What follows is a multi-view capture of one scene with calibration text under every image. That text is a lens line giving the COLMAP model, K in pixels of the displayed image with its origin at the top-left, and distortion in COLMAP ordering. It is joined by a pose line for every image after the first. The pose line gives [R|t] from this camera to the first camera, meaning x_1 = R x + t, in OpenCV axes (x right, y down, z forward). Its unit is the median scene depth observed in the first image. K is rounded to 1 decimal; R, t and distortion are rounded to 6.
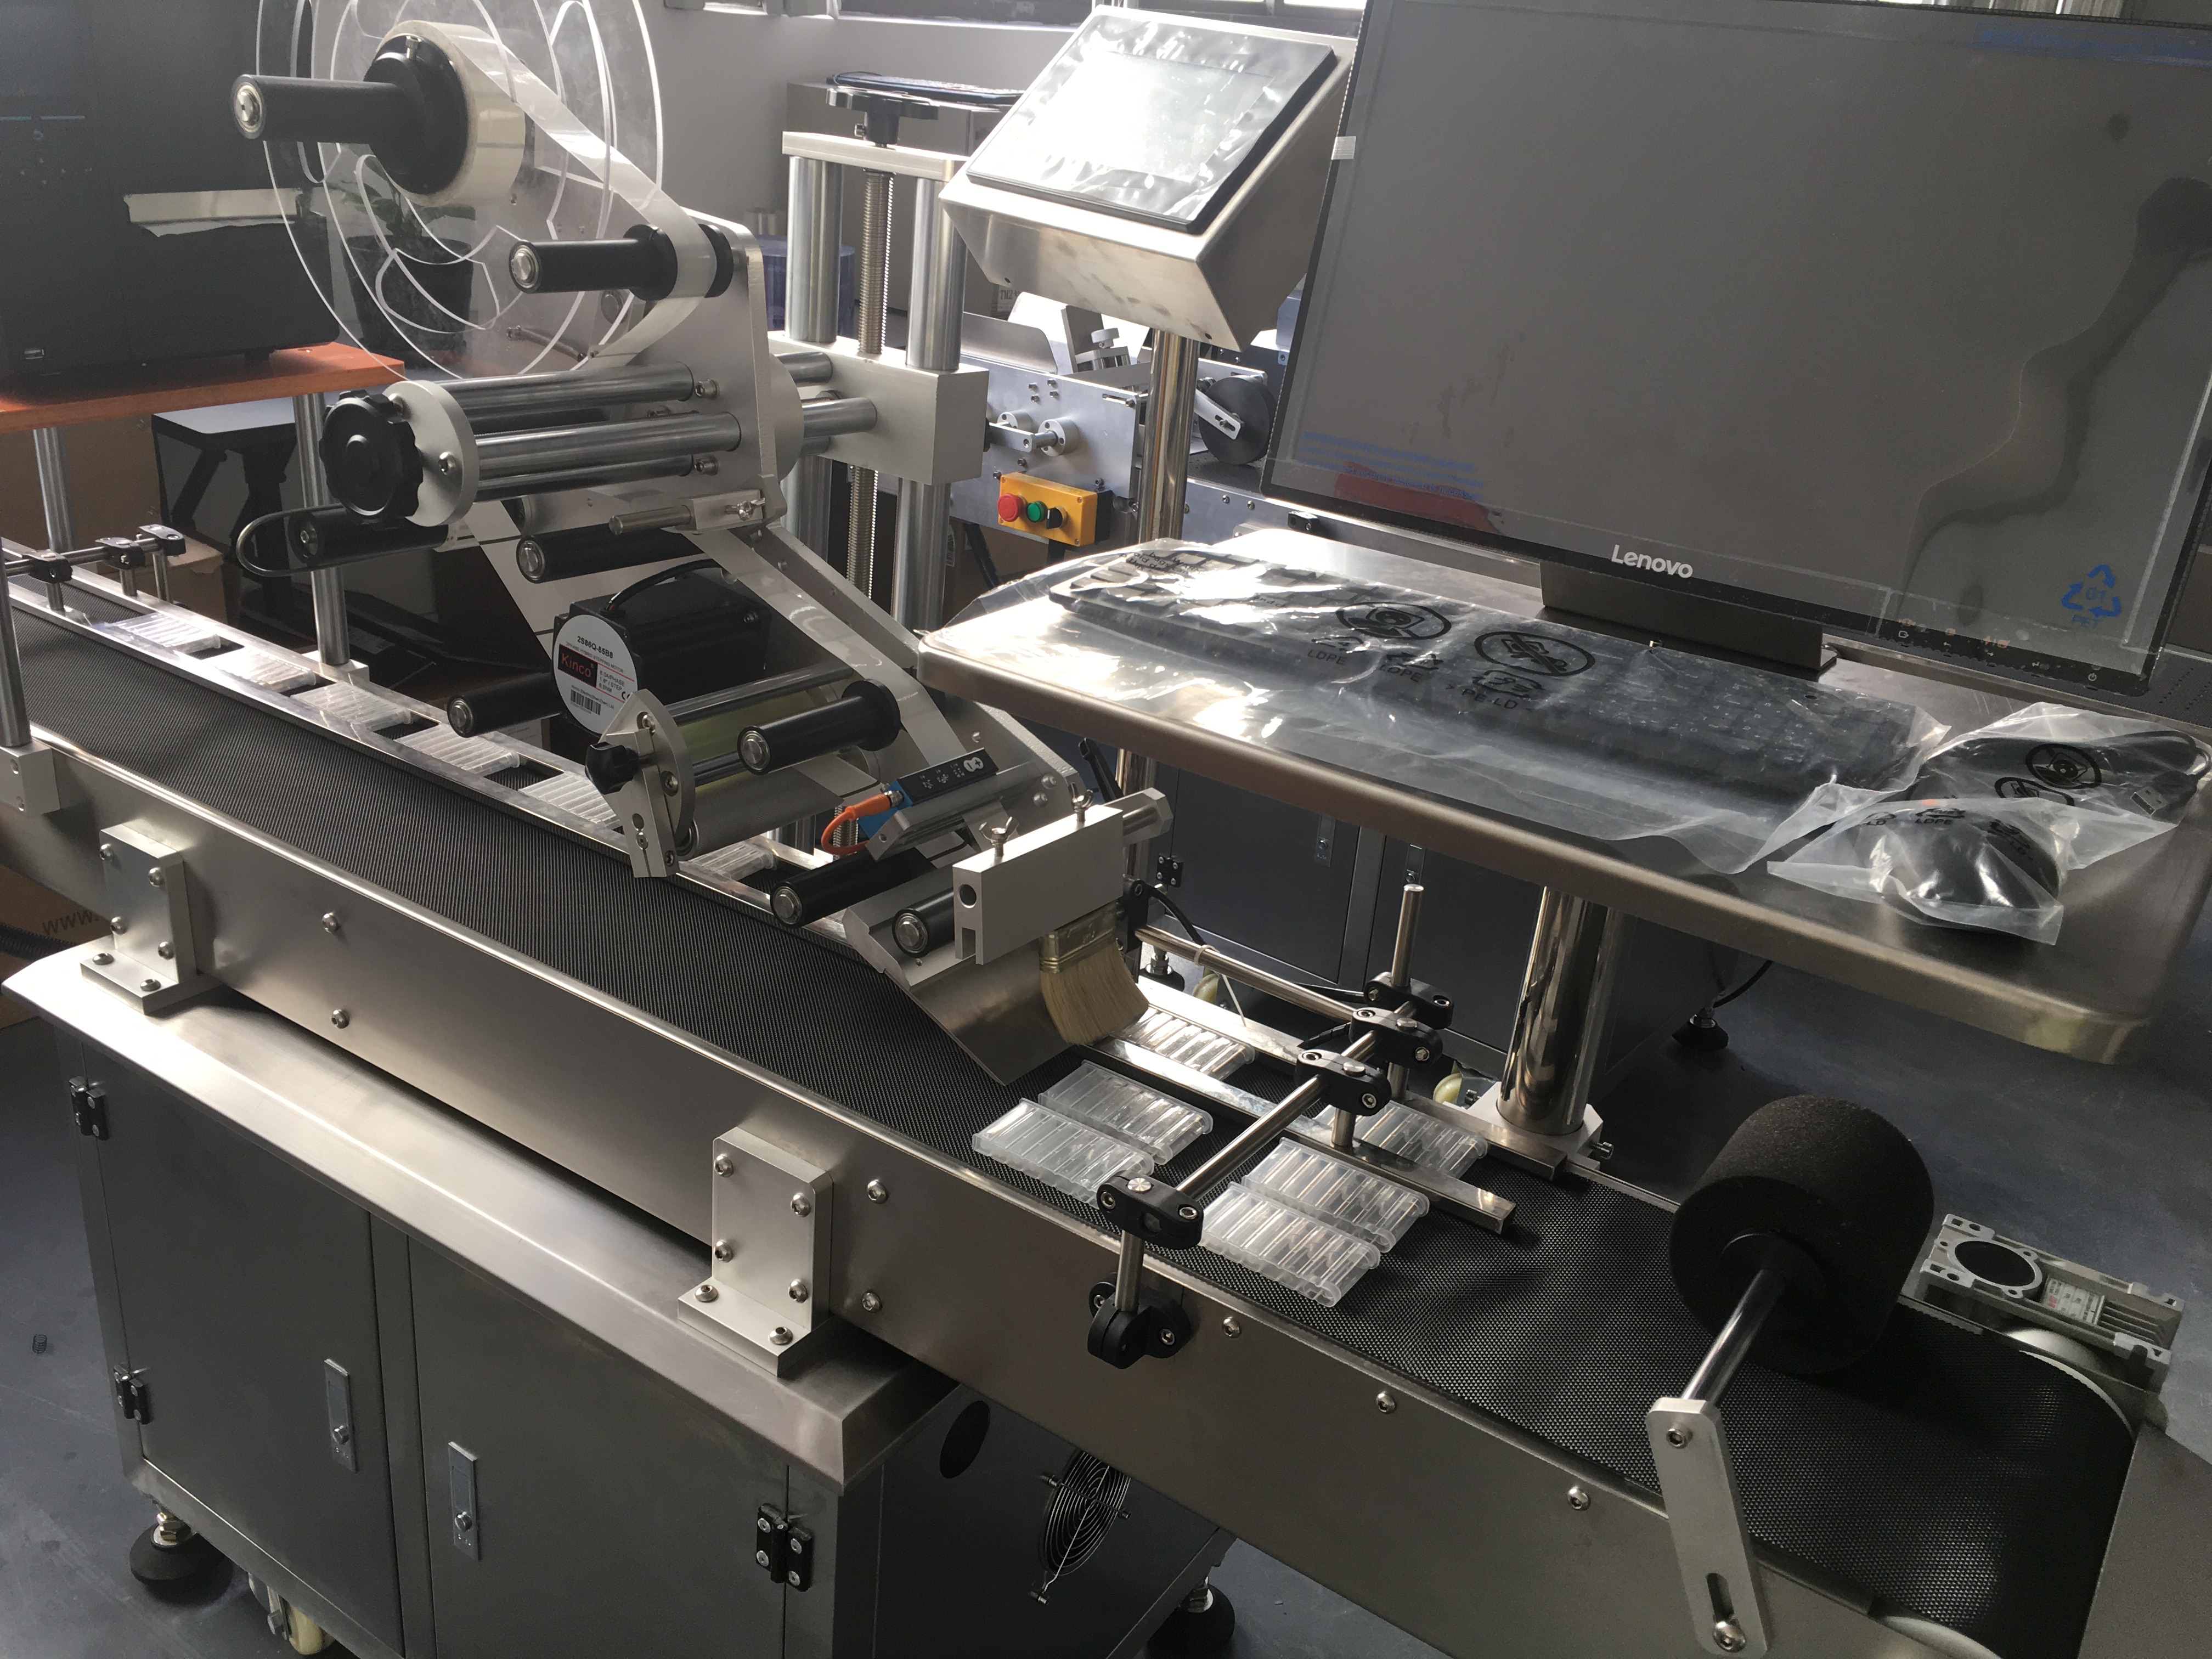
lens RADIAL K [[1901.8, 0, 1095.9], [0, 1901.8, 865.0], [0, 0, 1]] dist [0.003818, 0.441721]
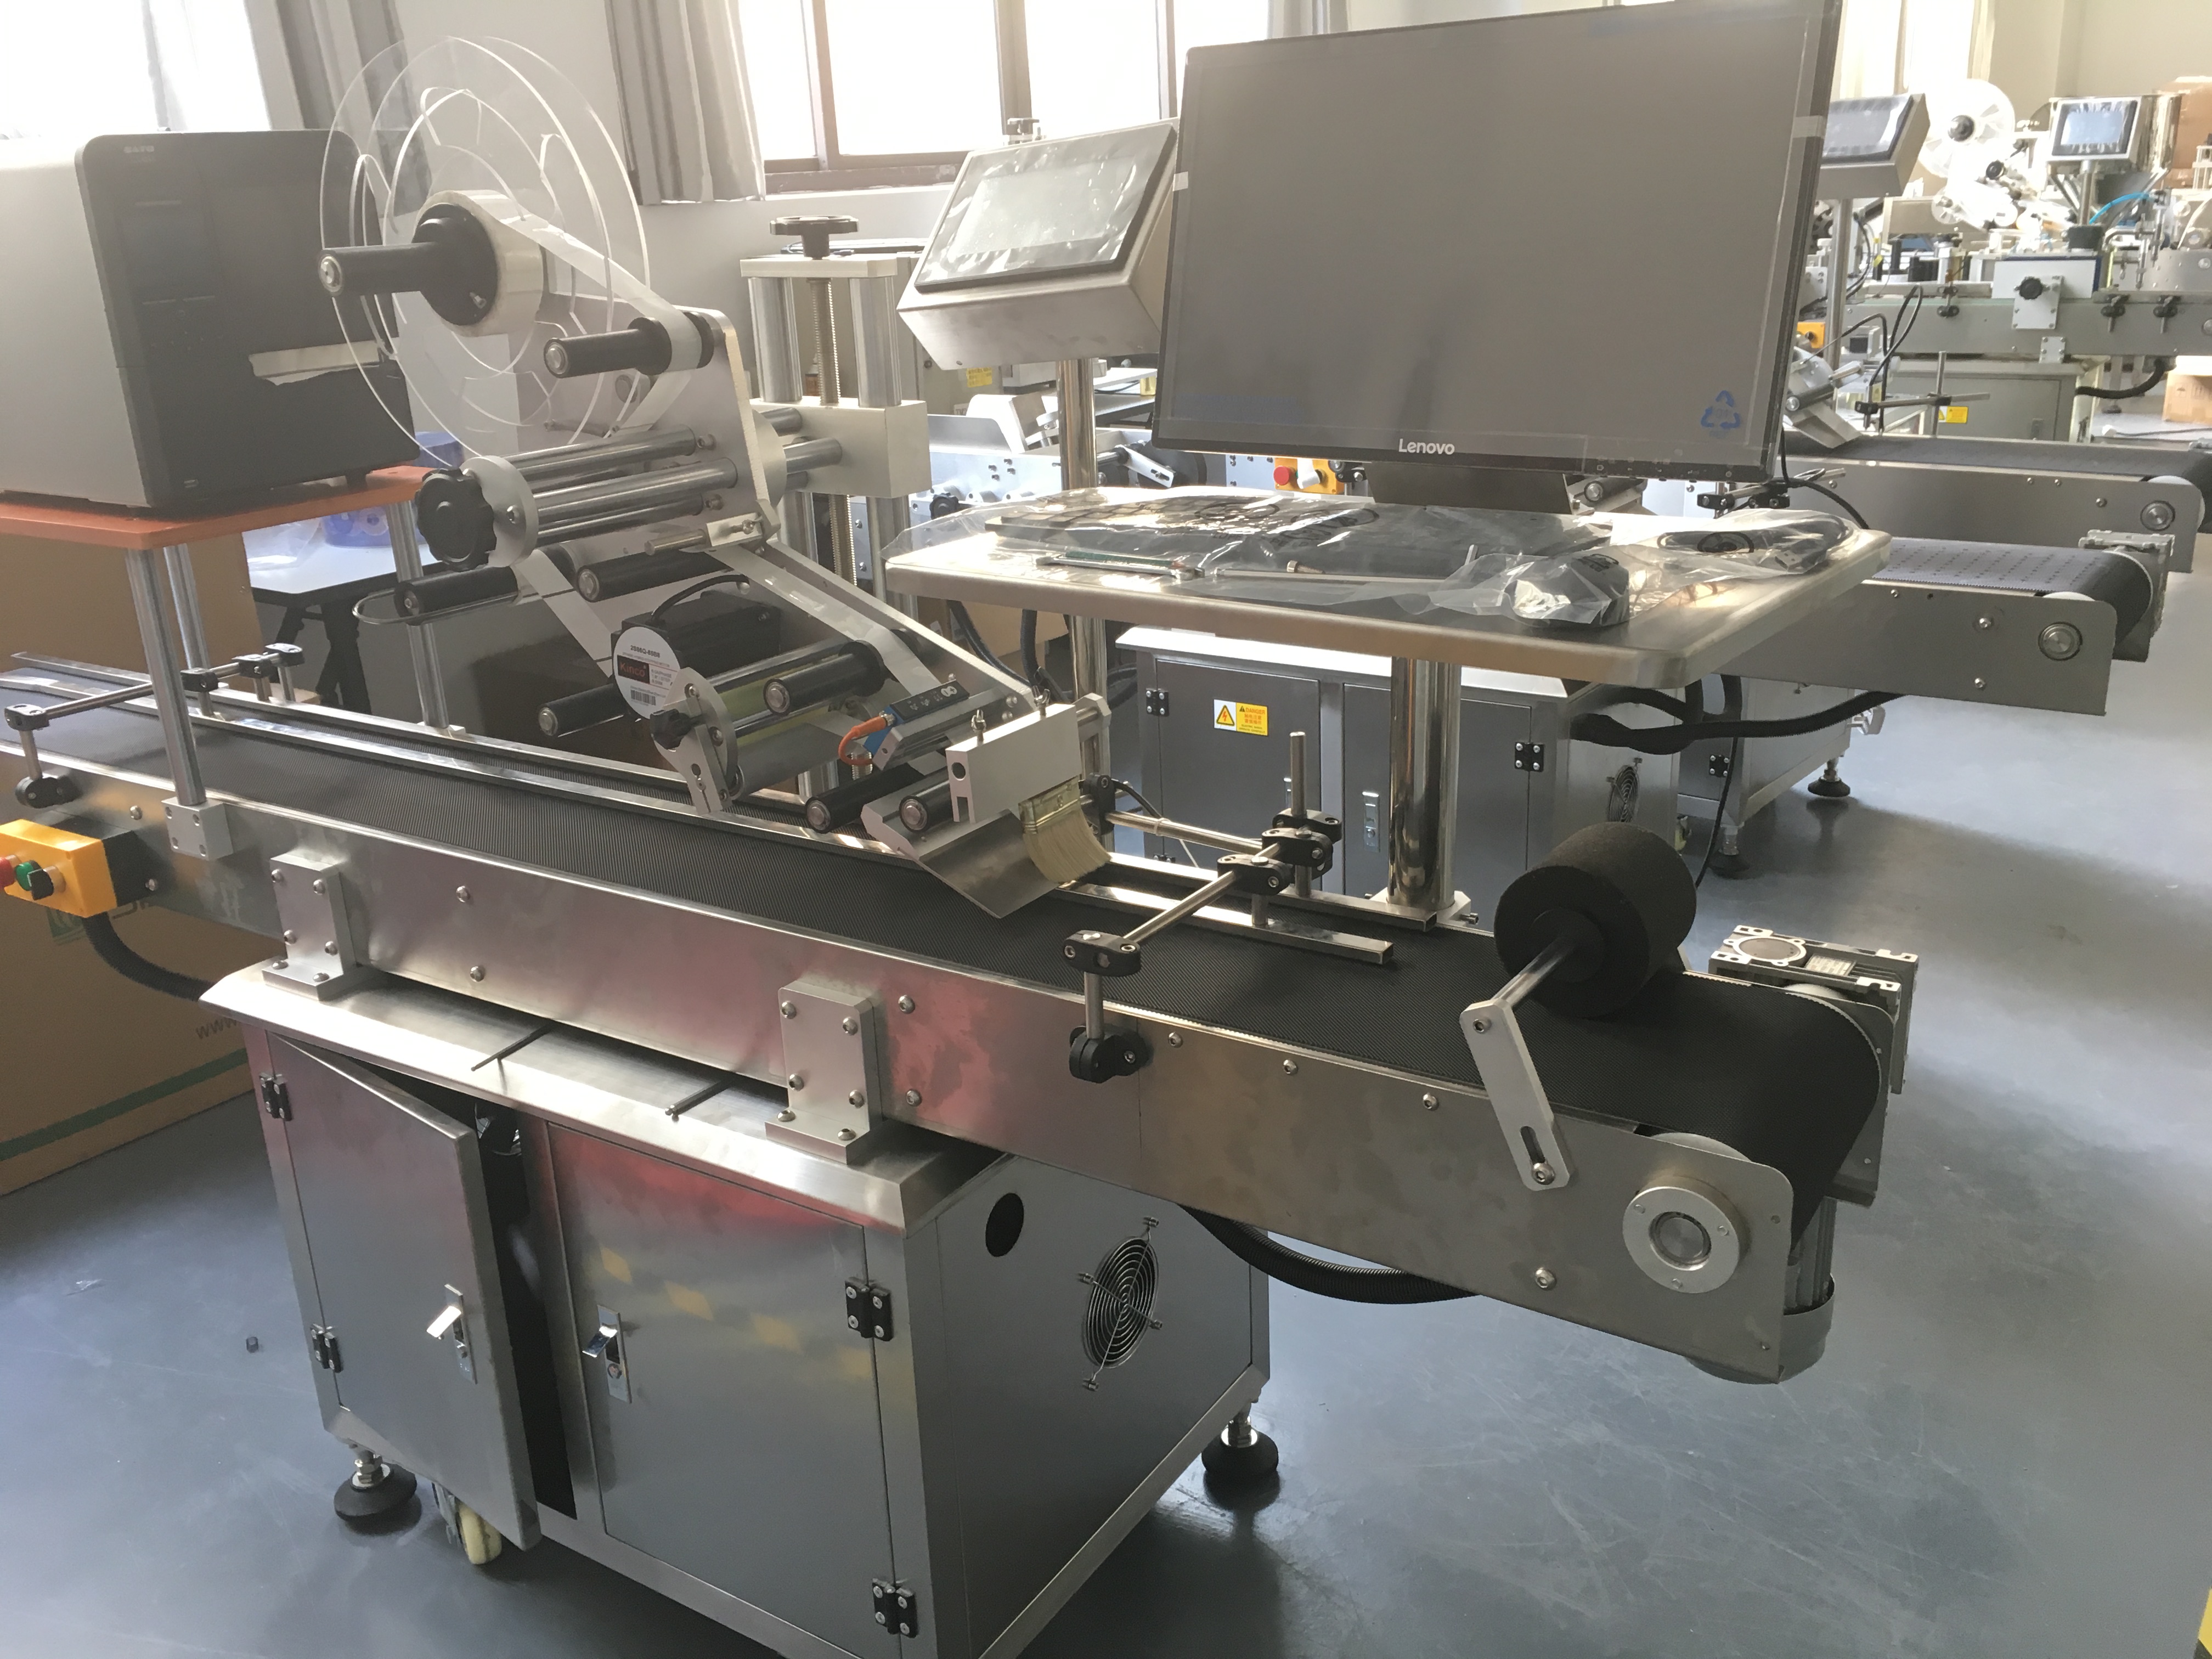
lens RADIAL K [[1872.9, 0, 1114.7], [0, 1872.9, 832.1], [0, 0, 1]] dist [0.000718, 1.121699]
pose [[0.990348, -0.137232, -0.019440, 0.060915], [0.134731, 0.986089, -0.097350, 0.177747], [0.032529, 0.093792, 0.995060, -0.250035]]
